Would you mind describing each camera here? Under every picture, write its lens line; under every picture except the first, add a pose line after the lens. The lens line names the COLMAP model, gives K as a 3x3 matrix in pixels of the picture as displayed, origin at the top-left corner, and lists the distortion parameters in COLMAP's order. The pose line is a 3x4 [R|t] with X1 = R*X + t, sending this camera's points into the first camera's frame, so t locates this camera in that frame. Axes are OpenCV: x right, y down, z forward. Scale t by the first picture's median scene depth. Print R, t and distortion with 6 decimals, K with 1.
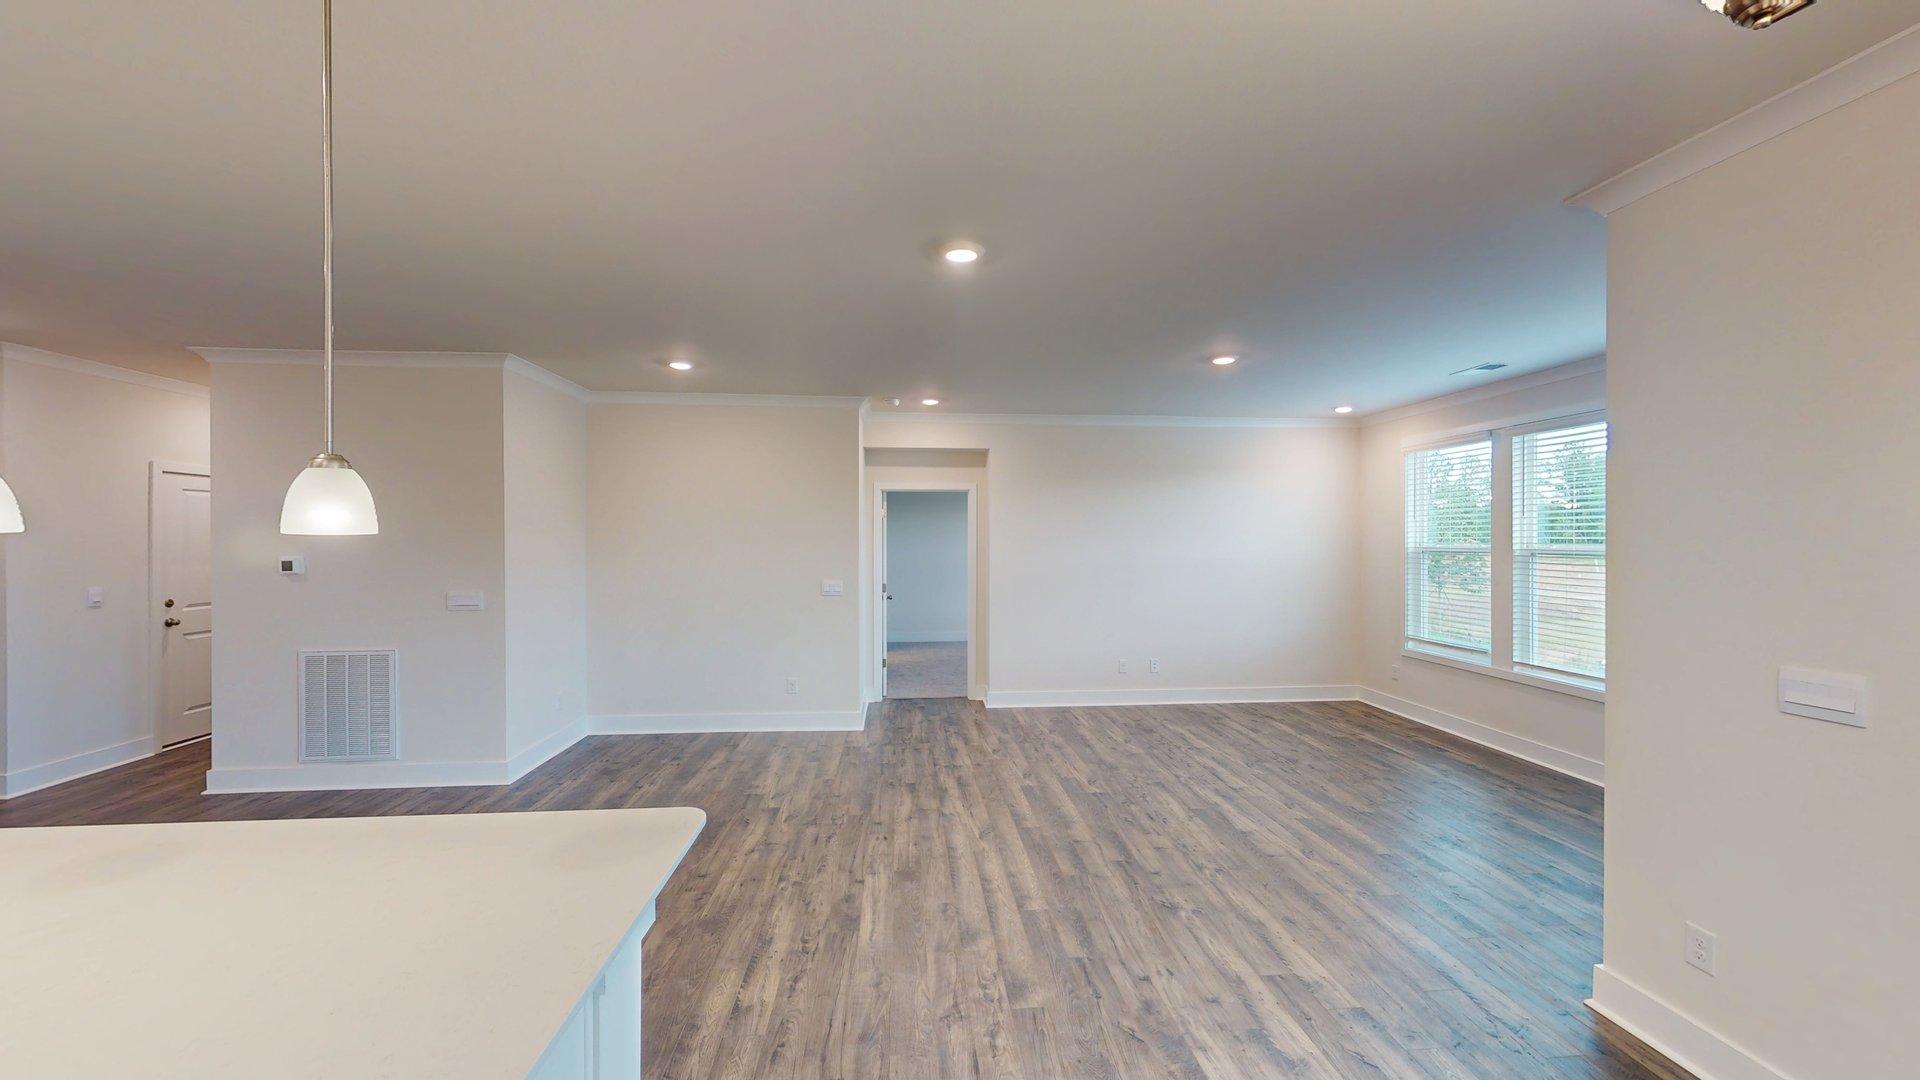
lens RADIAL K [[702.8, 0, 959.7], [0, 702.8, 541.9], [0, 0, 1]] dist [0.000066, -0.000405]
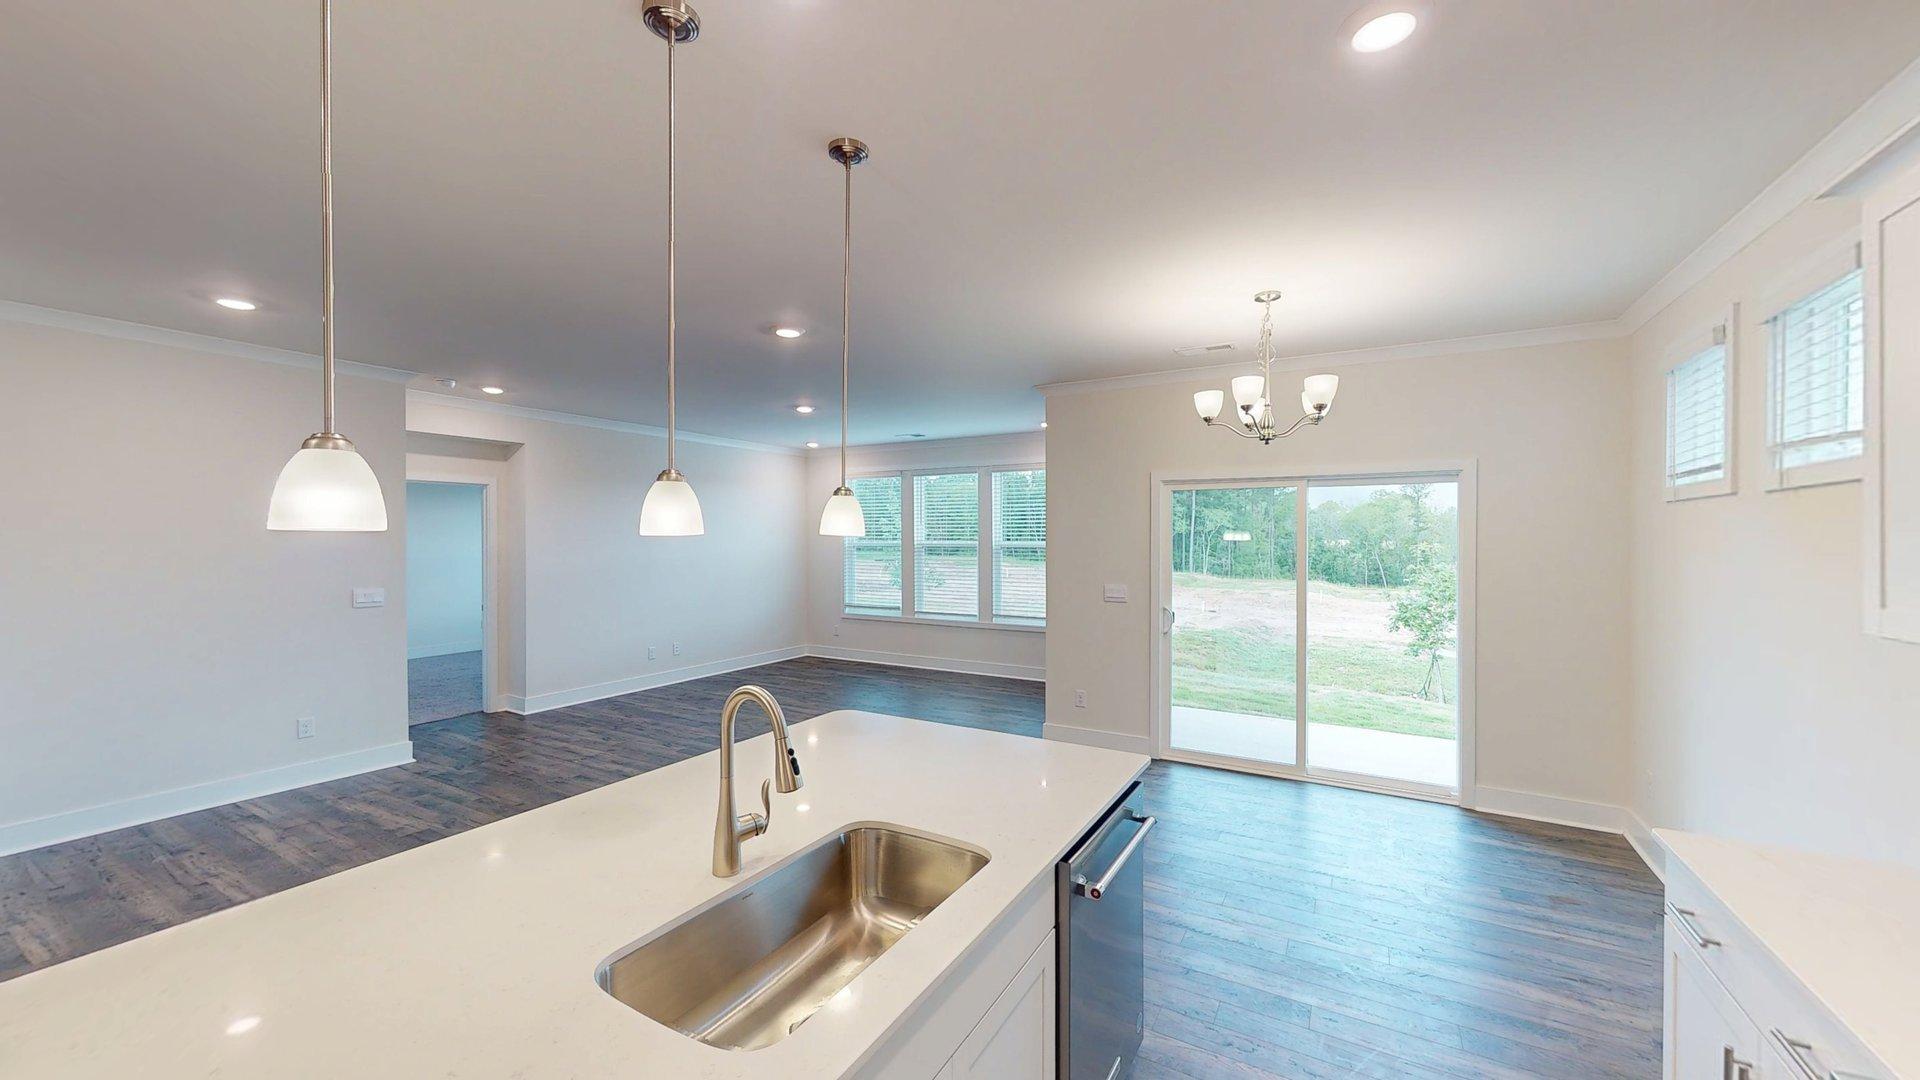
lens RADIAL K [[702.8, 0, 959.7], [0, 702.8, 541.9], [0, 0, 1]] dist [0.000066, -0.000405]
pose [[0.572430, -0.005662, 0.819934, -0.600170], [0.003376, 0.999984, 0.004548, -0.001659], [-0.819947, 0.000165, 0.572440, -0.046290]]
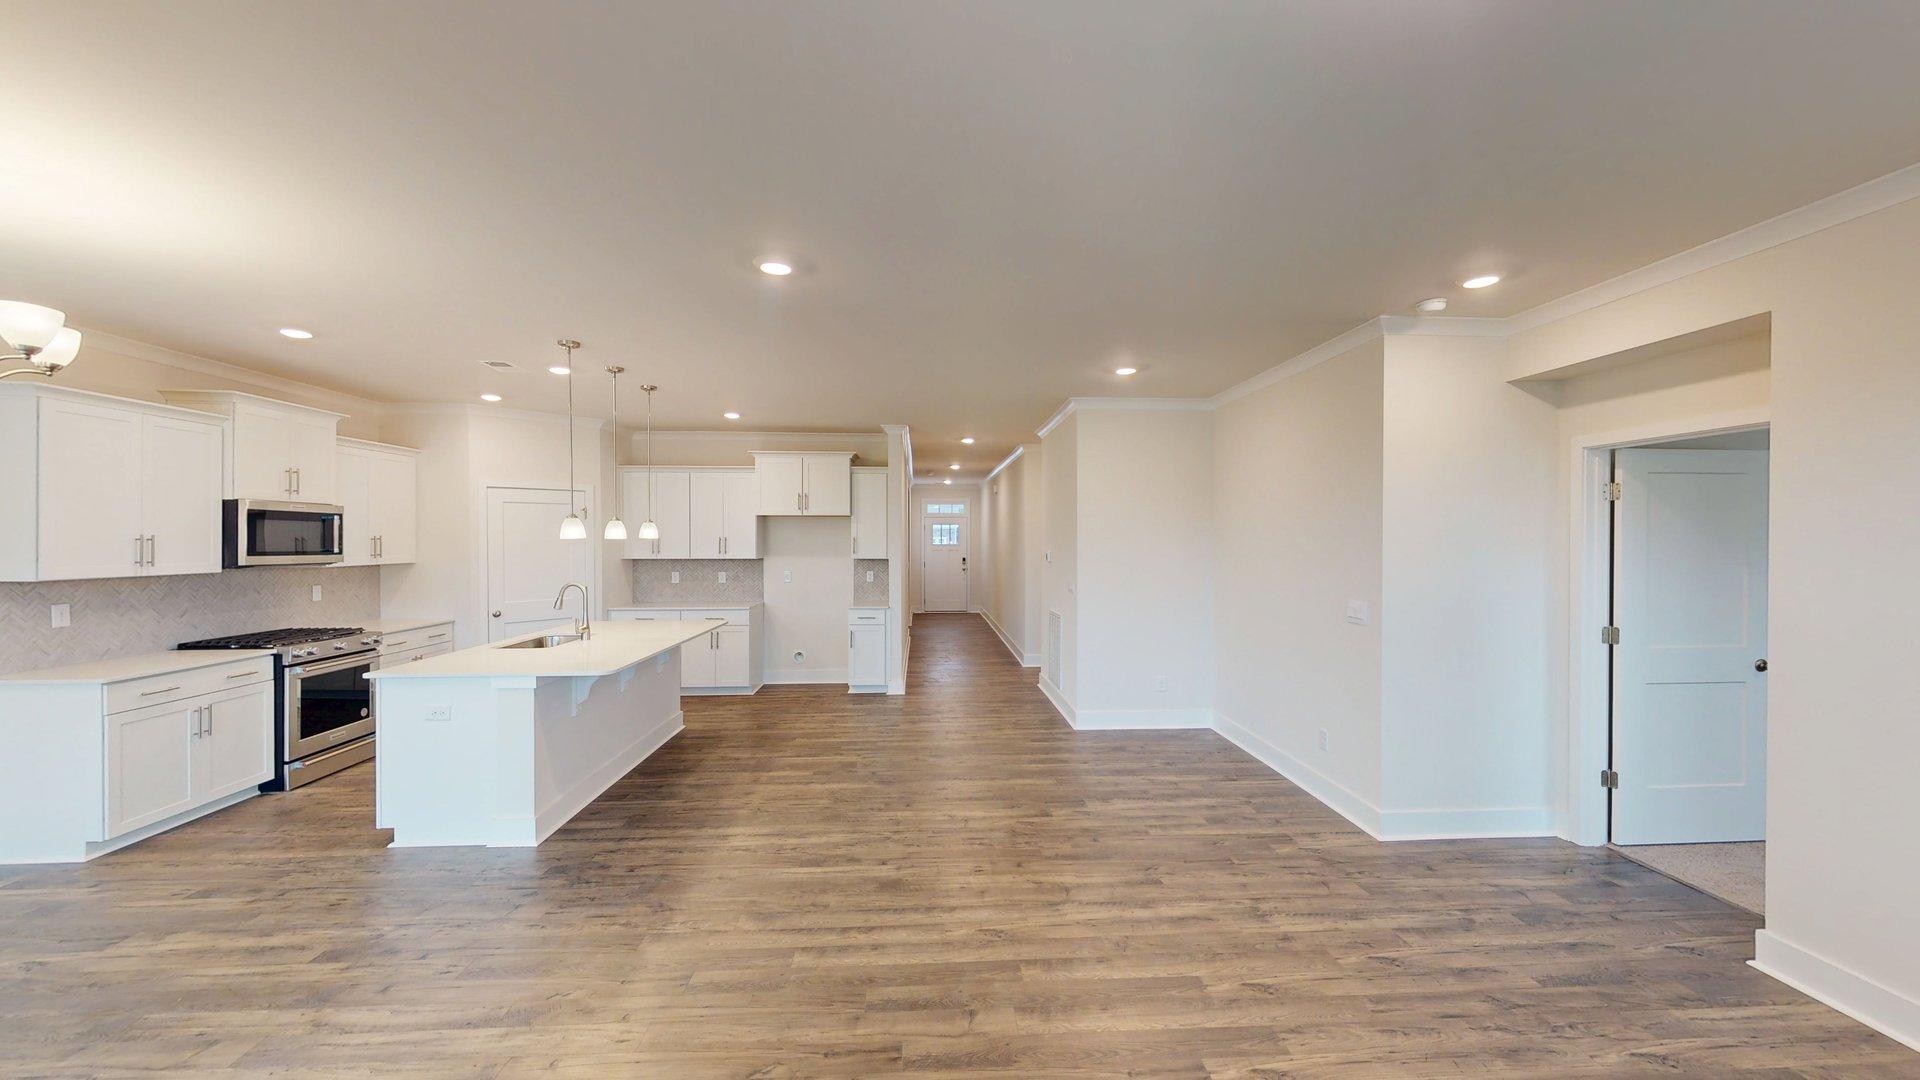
lens RADIAL K [[702.8, 0, 959.7], [0, 702.8, 541.9], [0, 0, 1]] dist [0.000066, -0.000405]
pose [[-0.028710, 0.003237, -0.999583, 0.666147], [-0.004652, 0.999983, 0.003372, -0.004480], [0.999577, 0.004747, -0.028695, 0.832448]]
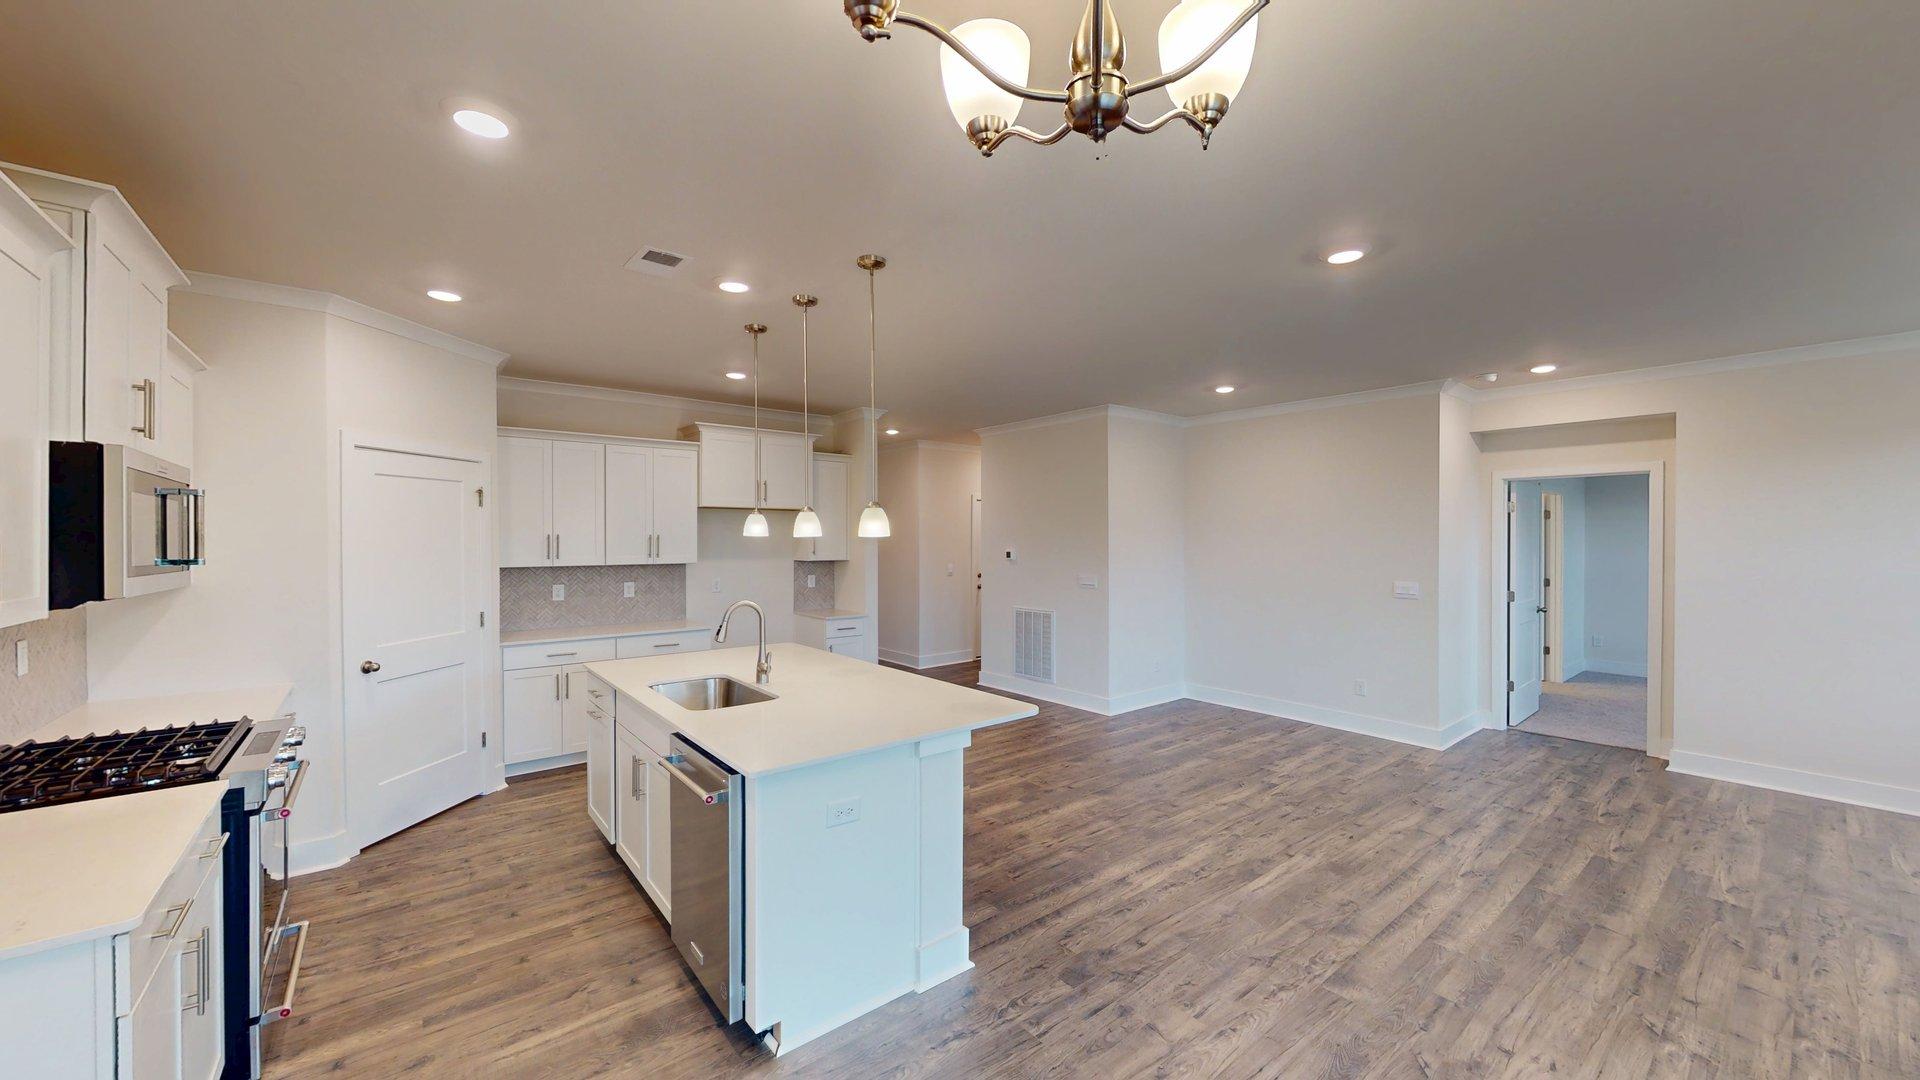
lens RADIAL K [[702.8, 0, 959.7], [0, 702.8, 541.9], [0, 0, 1]] dist [0.000066, -0.000405]
pose [[0.559729, 0.003301, -0.828669, 0.340450], [-0.002546, 0.999994, 0.002264, 0.000727], [0.828672, 0.000842, 0.559734, -0.017365]]
